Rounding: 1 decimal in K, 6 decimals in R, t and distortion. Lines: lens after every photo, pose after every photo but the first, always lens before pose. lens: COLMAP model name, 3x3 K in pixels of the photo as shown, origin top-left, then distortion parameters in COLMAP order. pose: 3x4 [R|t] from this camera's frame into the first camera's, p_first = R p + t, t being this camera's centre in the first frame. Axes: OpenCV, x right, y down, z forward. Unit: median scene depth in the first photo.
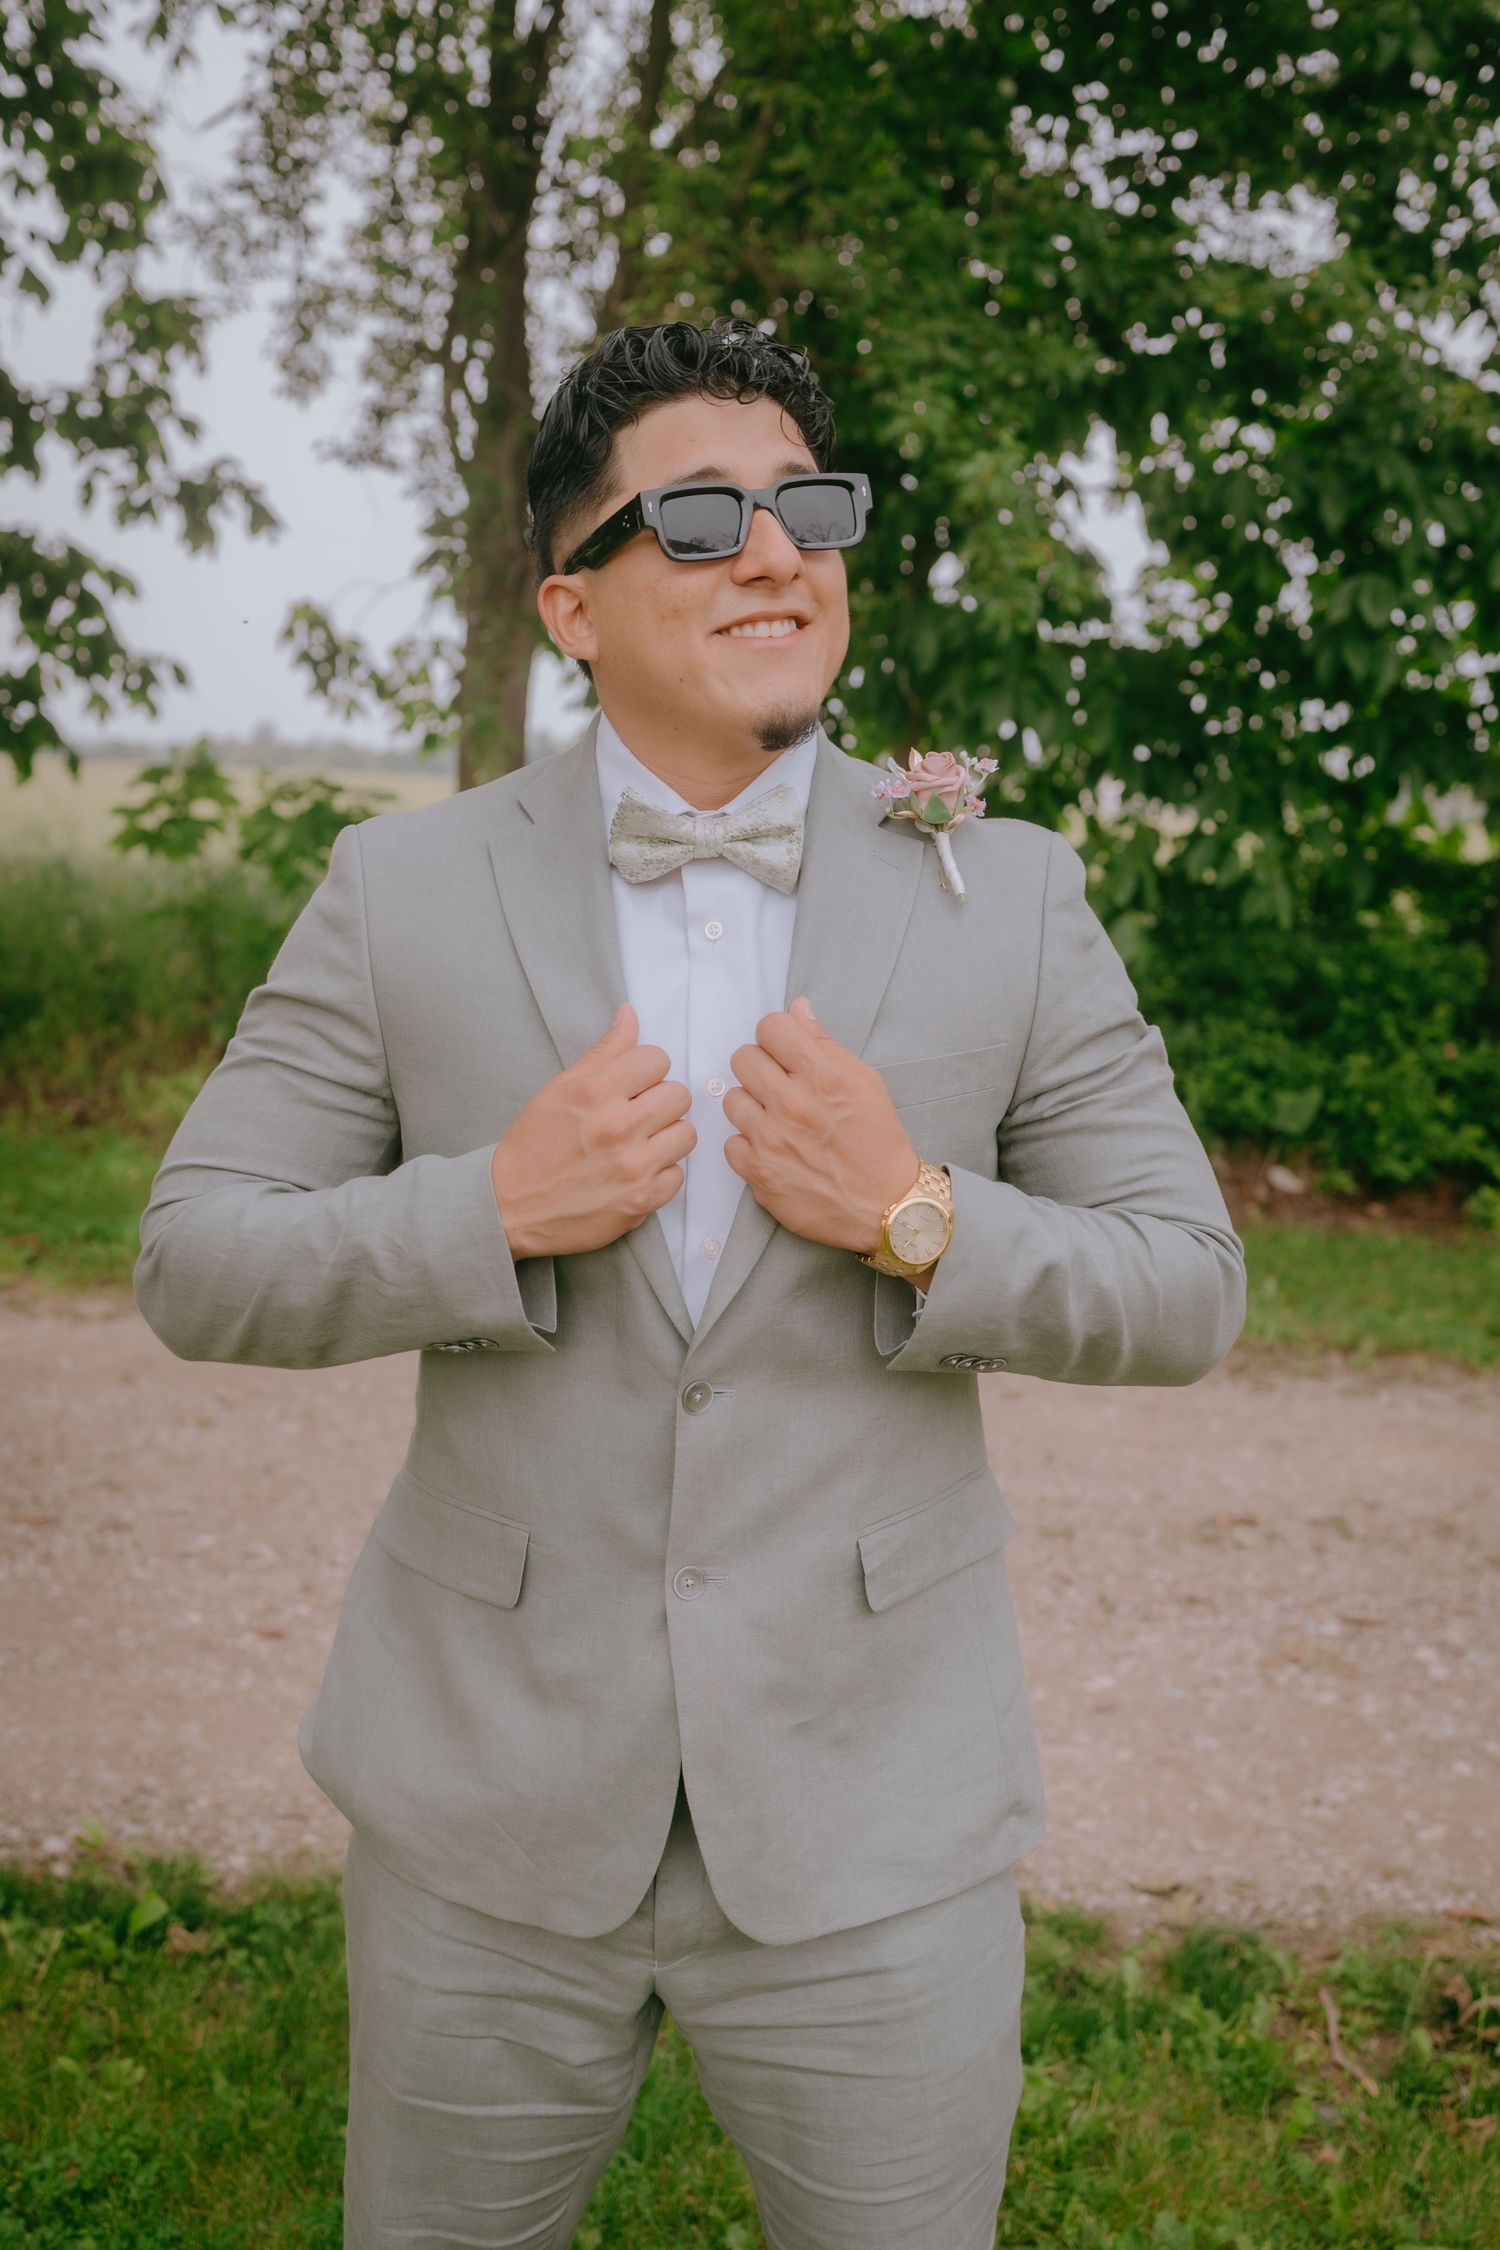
lens RADIAL K [[2131.6, 0, 752.4], [0, 2131.6, 1127.6], [0, 0, 1]] dist [-0.029844, 0.000000]
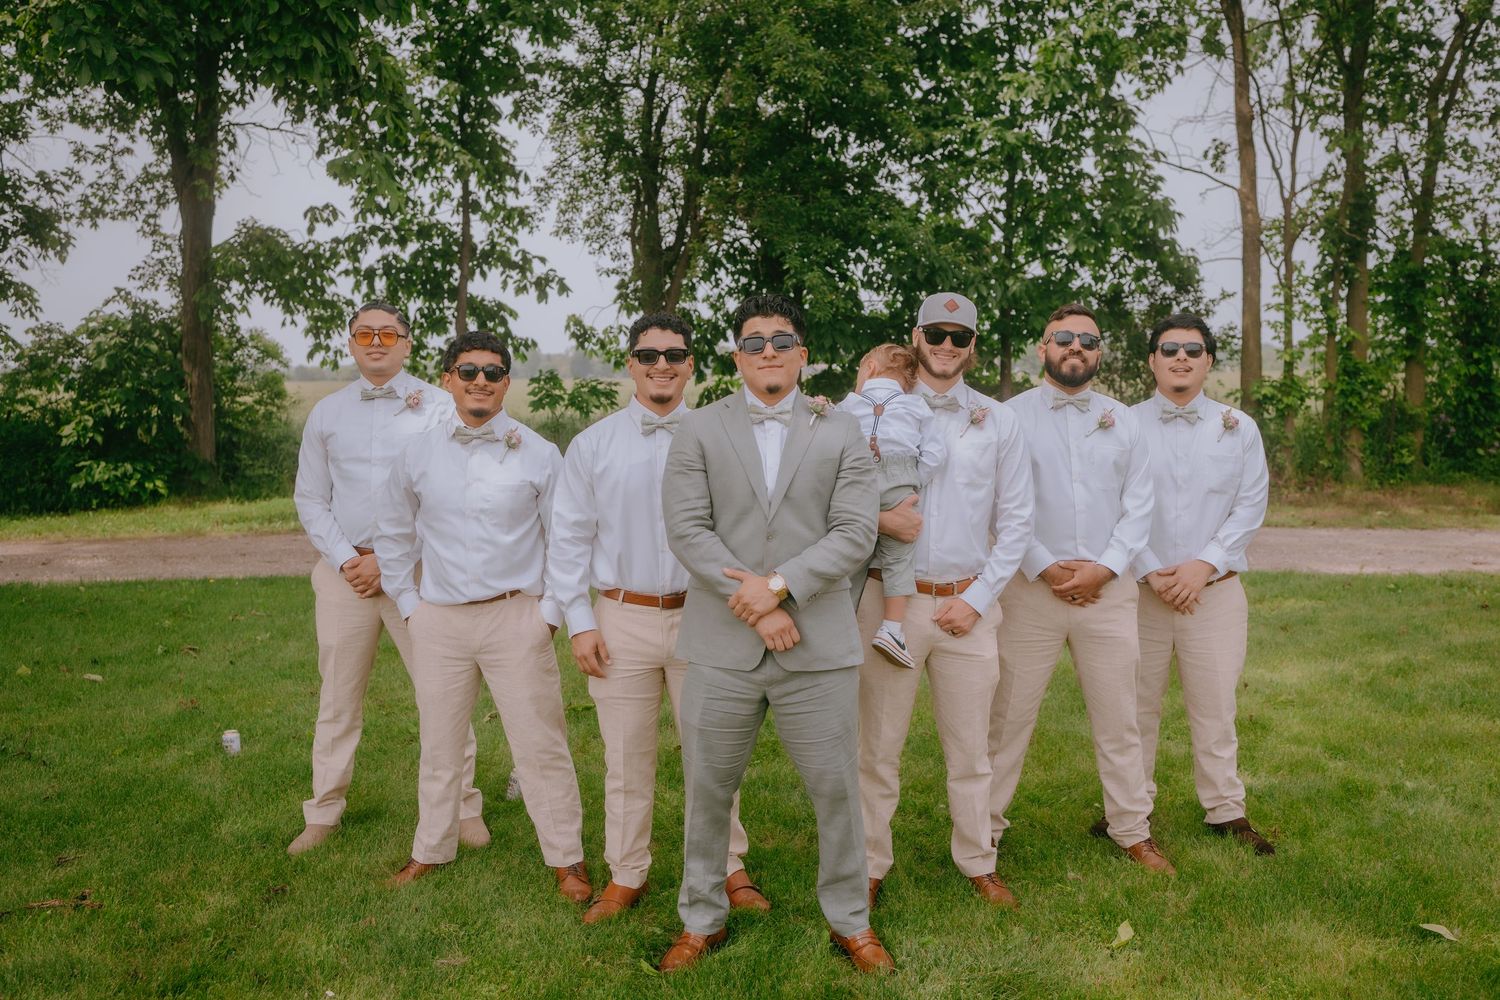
lens RADIAL K [[1421.0, 0, 745.8], [0, 1421.0, 495.1], [0, 0, 1]] dist [-0.029844, 0.000000]
pose [[0.998395, -0.056277, 0.006276, -0.016407], [0.056594, 0.995410, -0.077174, 0.141510], [-0.001904, 0.077406, 0.996998, -0.839254]]
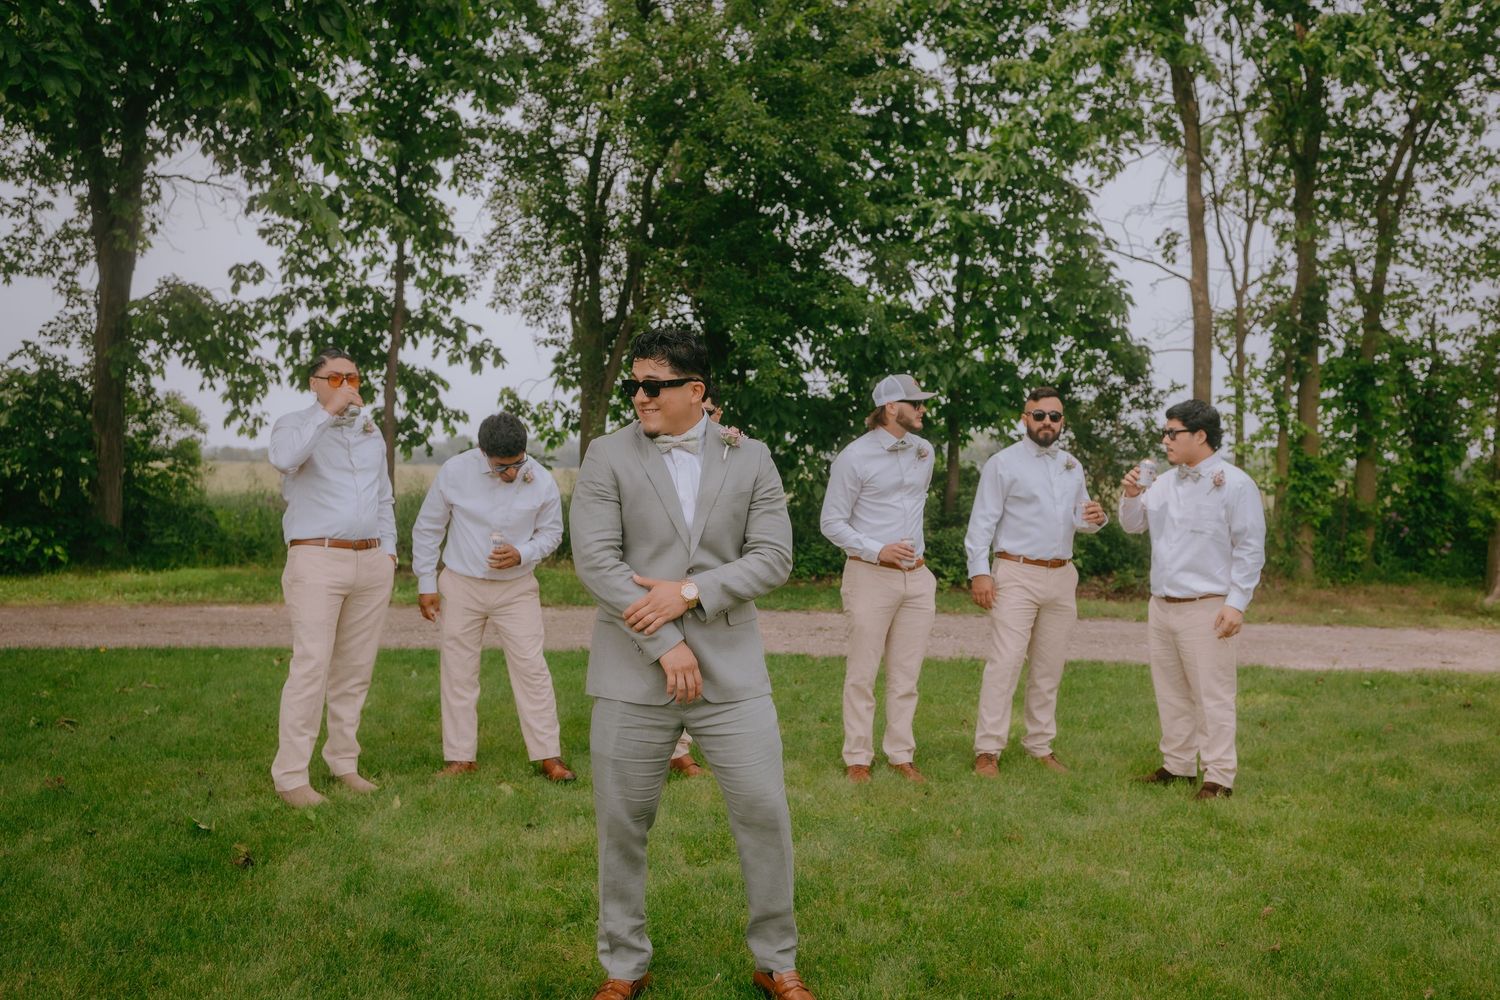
lens RADIAL K [[1421.0, 0, 745.0], [0, 1421.0, 495.4], [0, 0, 1]] dist [-0.029844, 0.000000]
pose [[0.997897, -0.028109, 0.058415, -0.026717], [0.036112, 0.989380, -0.140798, 0.148613], [-0.053837, 0.142611, 0.988313, -0.770444]]
